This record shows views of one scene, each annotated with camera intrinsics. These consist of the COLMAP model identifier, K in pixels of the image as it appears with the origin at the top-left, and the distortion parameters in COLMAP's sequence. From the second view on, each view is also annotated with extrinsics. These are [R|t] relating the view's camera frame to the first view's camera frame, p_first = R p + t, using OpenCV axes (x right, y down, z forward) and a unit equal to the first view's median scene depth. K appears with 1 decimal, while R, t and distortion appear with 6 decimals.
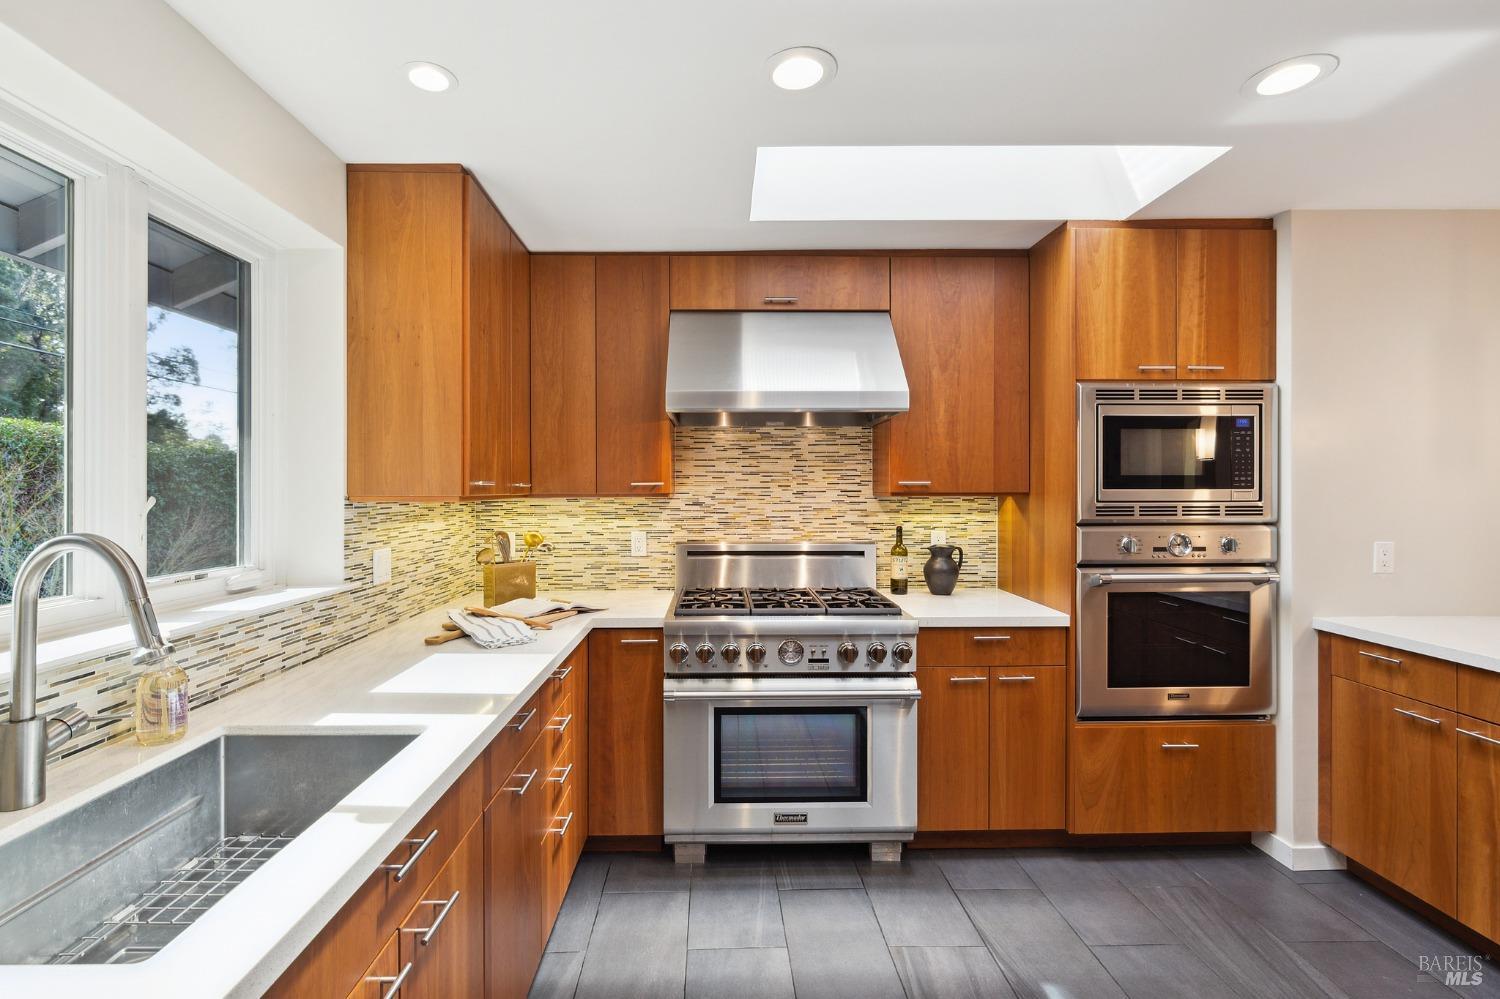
lens RADIAL K [[690.6, 0, 727.7], [0, 690.6, 491.4], [0, 0, 1]] dist [-0.002965, 0.001150]
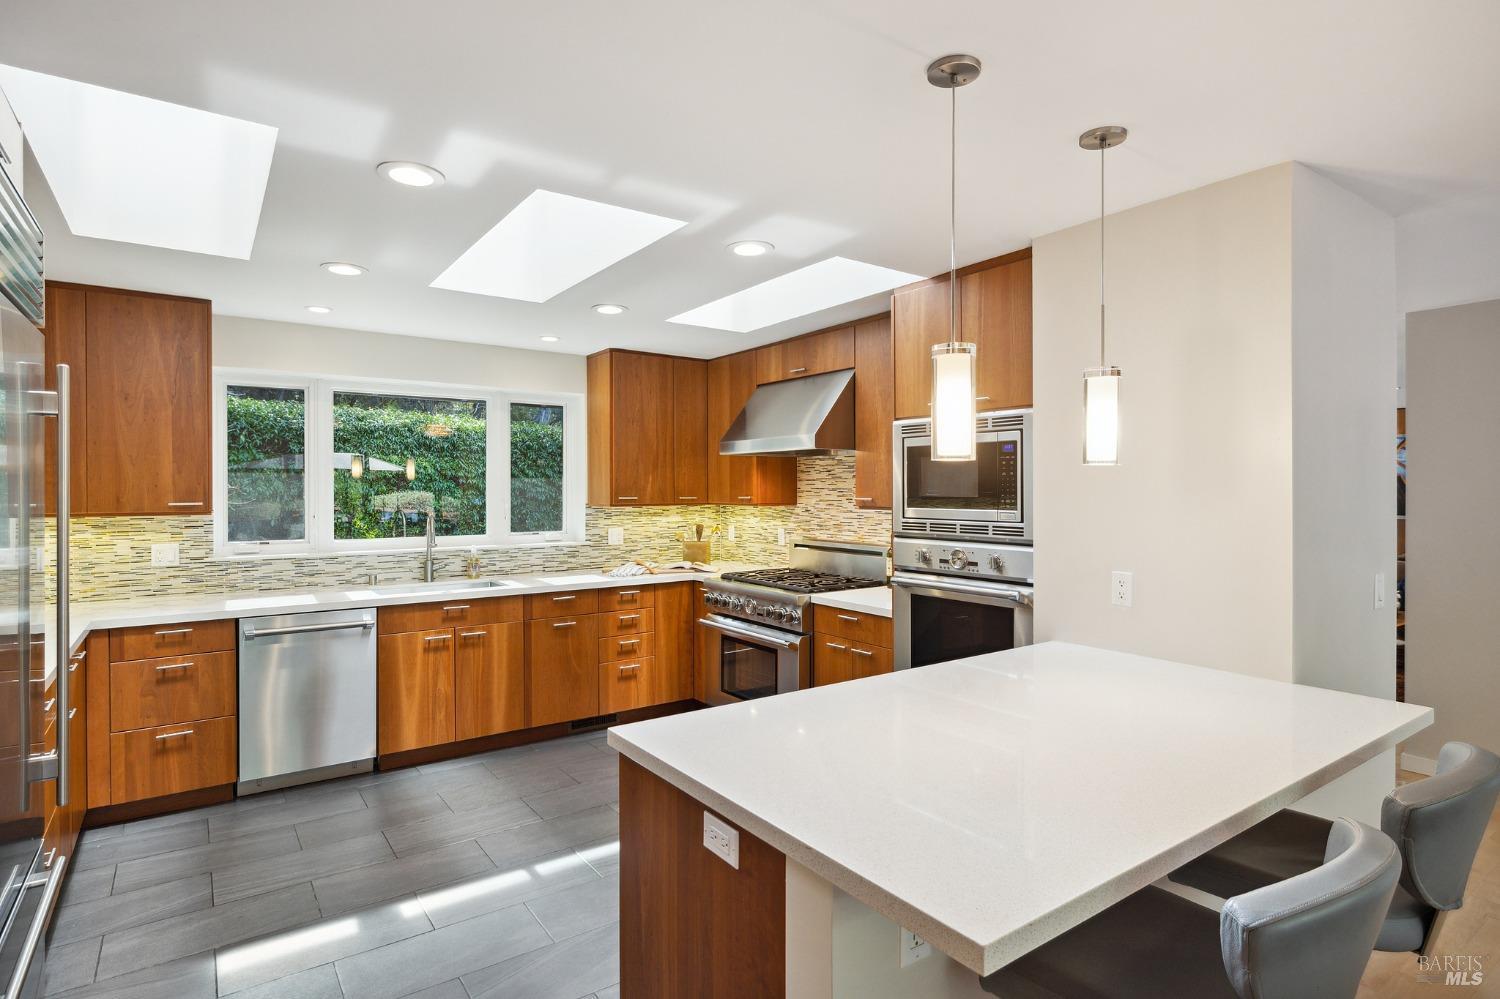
lens RADIAL K [[774.5, 0, 743.1], [0, 774.5, 490.9], [0, 0, 1]] dist [-0.006399, -0.000123]
pose [[0.562456, 0.004953, -0.826813, 1.487861], [-0.003045, 0.999988, 0.003919, -0.036451], [0.826822, 0.000313, 0.562464, -0.001283]]
